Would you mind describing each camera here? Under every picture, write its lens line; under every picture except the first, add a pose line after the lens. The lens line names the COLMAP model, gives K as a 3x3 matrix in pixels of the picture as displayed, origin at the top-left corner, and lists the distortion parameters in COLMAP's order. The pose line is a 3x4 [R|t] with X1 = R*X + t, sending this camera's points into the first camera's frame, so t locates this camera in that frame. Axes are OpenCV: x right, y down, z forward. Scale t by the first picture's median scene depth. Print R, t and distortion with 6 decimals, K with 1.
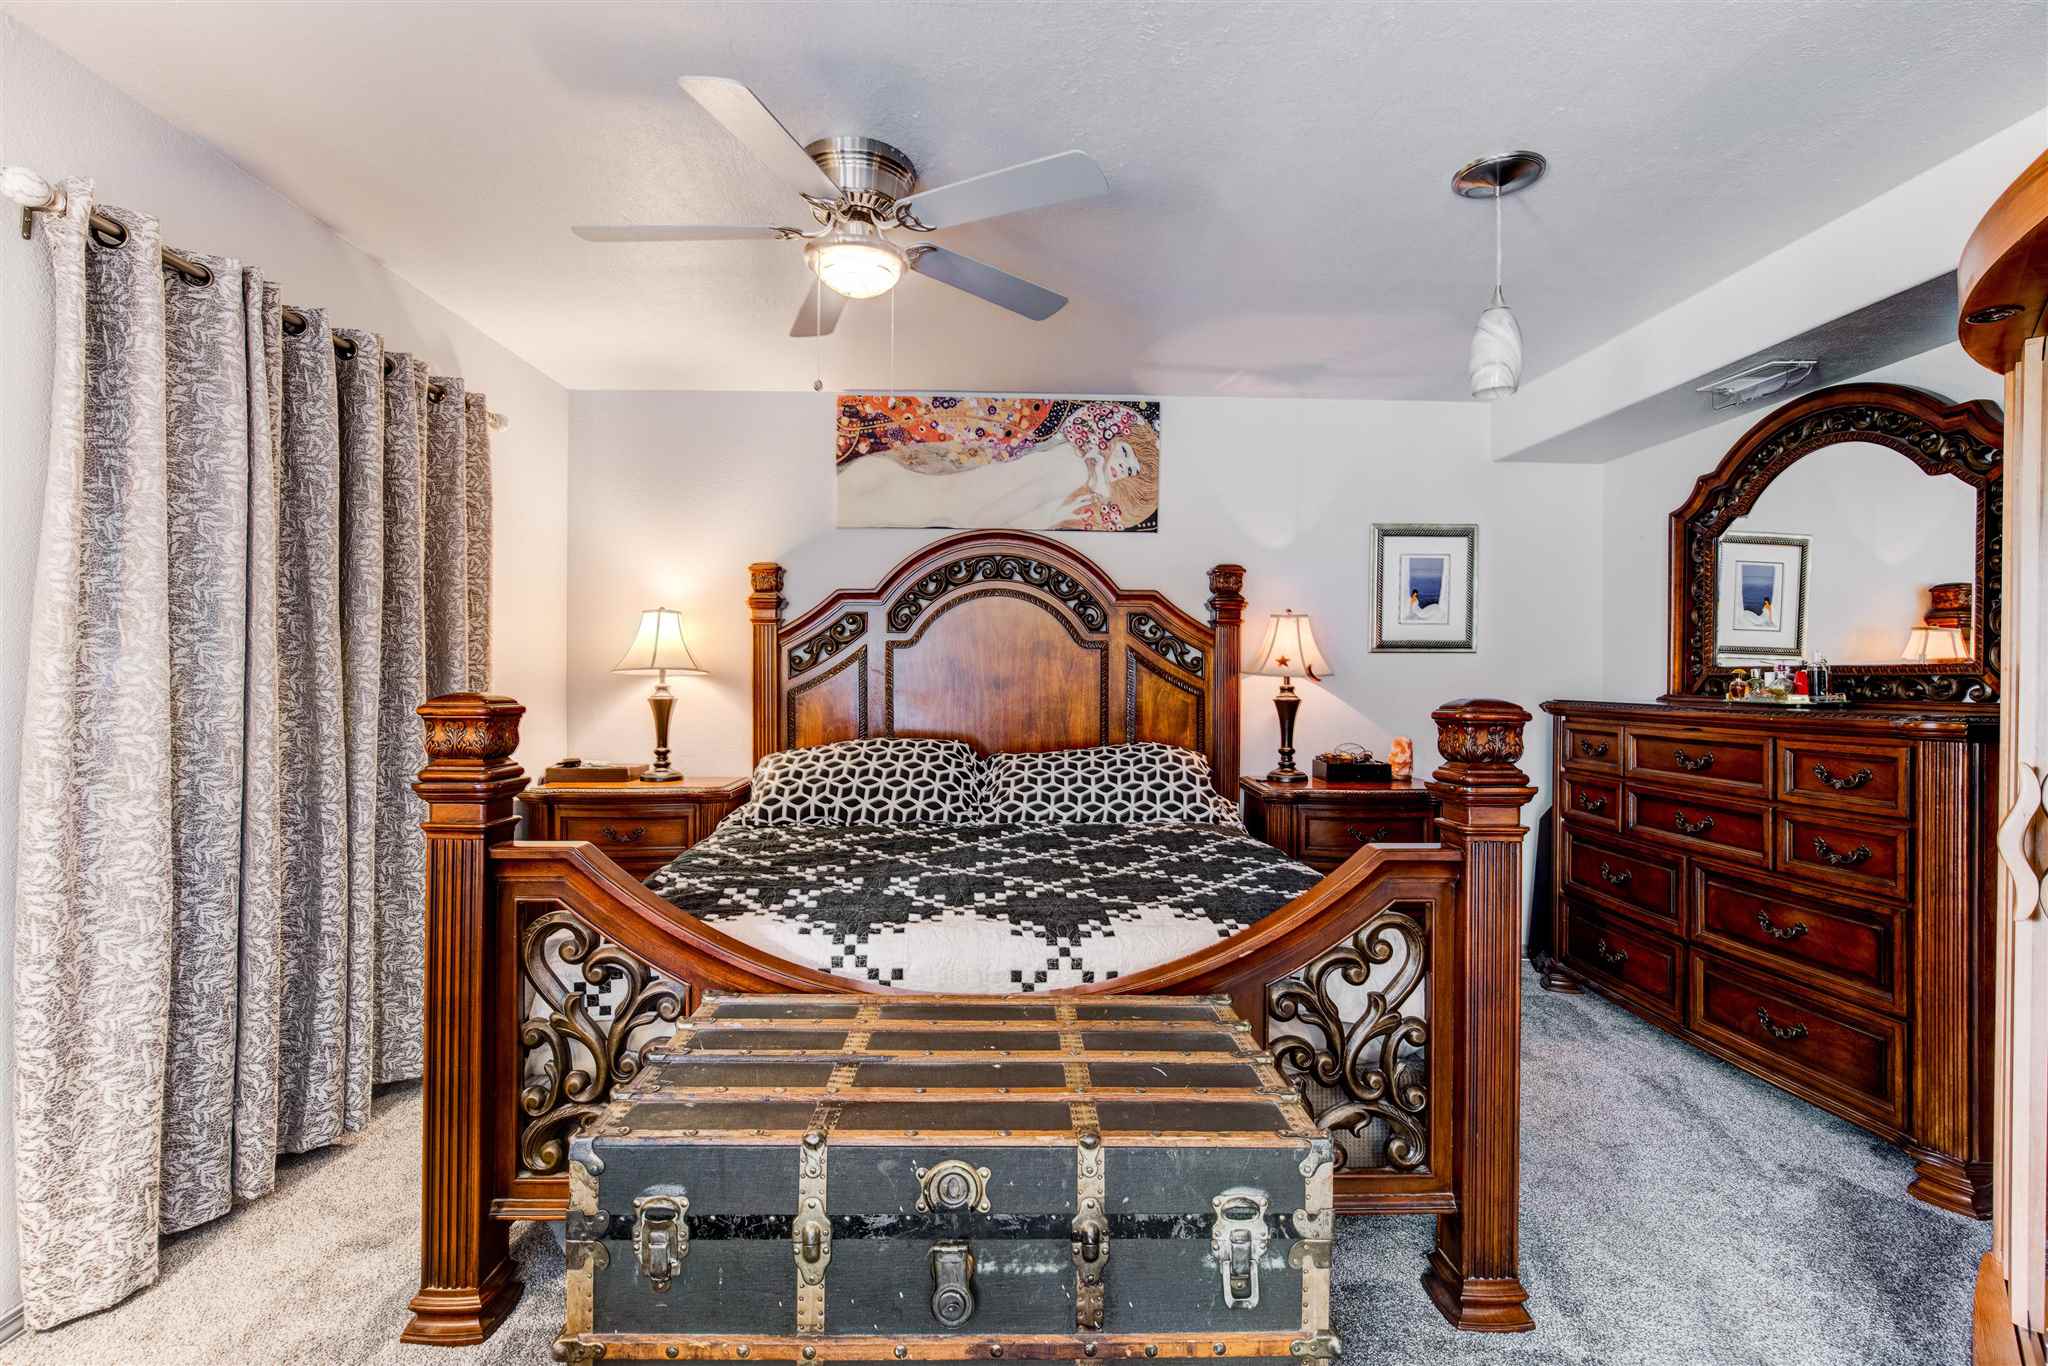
lens RADIAL K [[931.1, 0, 1031.7], [0, 931.1, 674.5], [0, 0, 1]] dist [-0.016637, 0.008456]
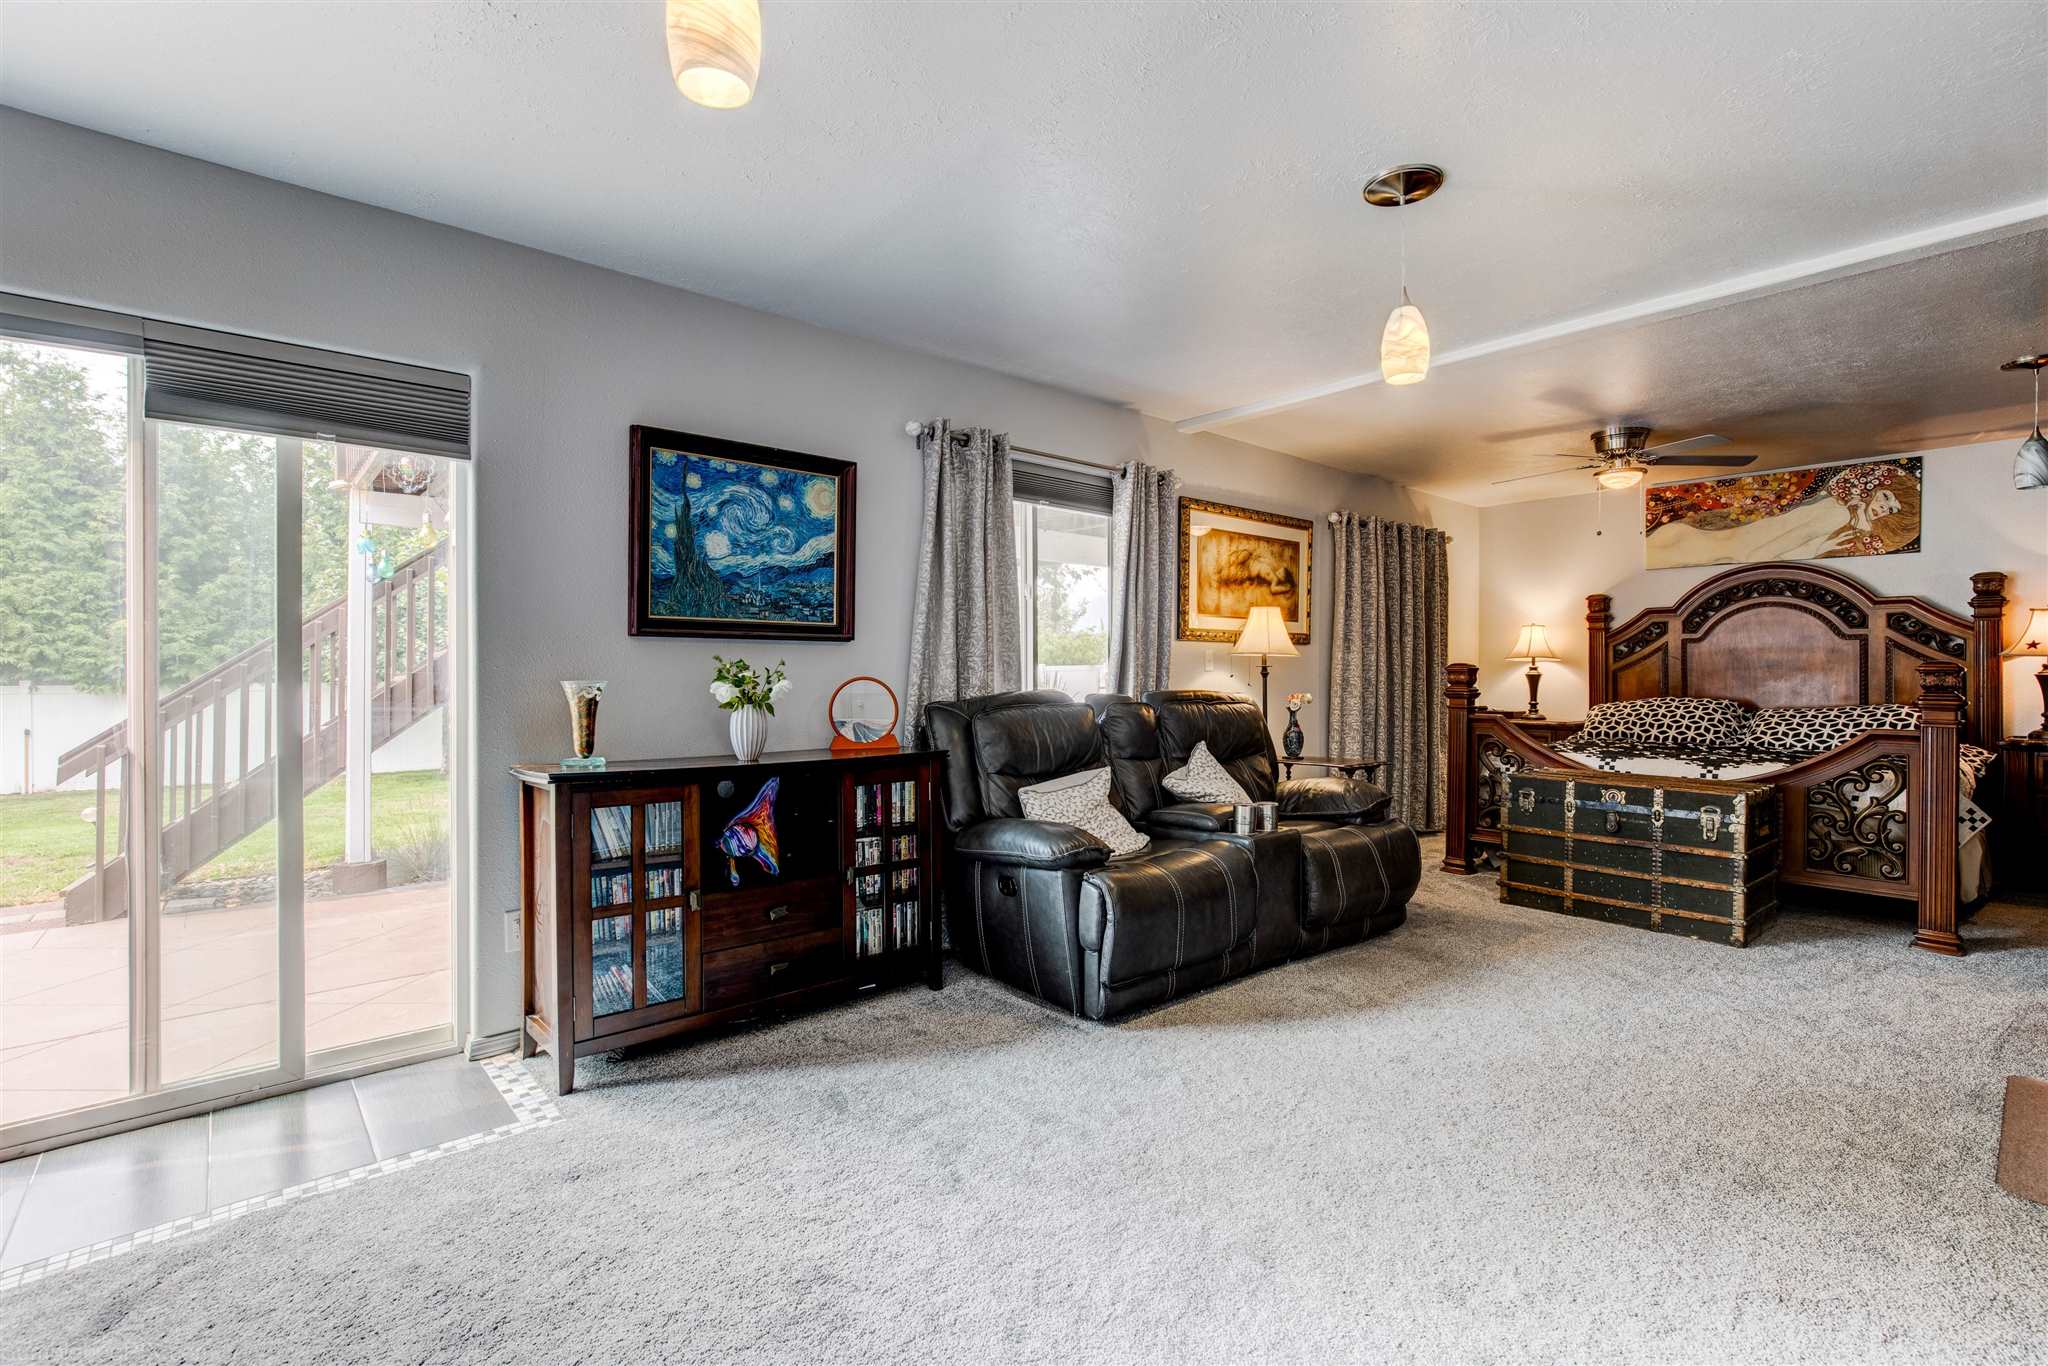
lens RADIAL K [[931.1, 0, 1022.1], [0, 931.1, 675.4], [0, 0, 1]] dist [-0.016637, 0.008456]
pose [[0.628079, 0.000574, -0.778149, 0.367277], [0.000090, 1.000000, 0.000810, 0.025522], [0.778149, -0.000579, 0.628079, -0.876019]]
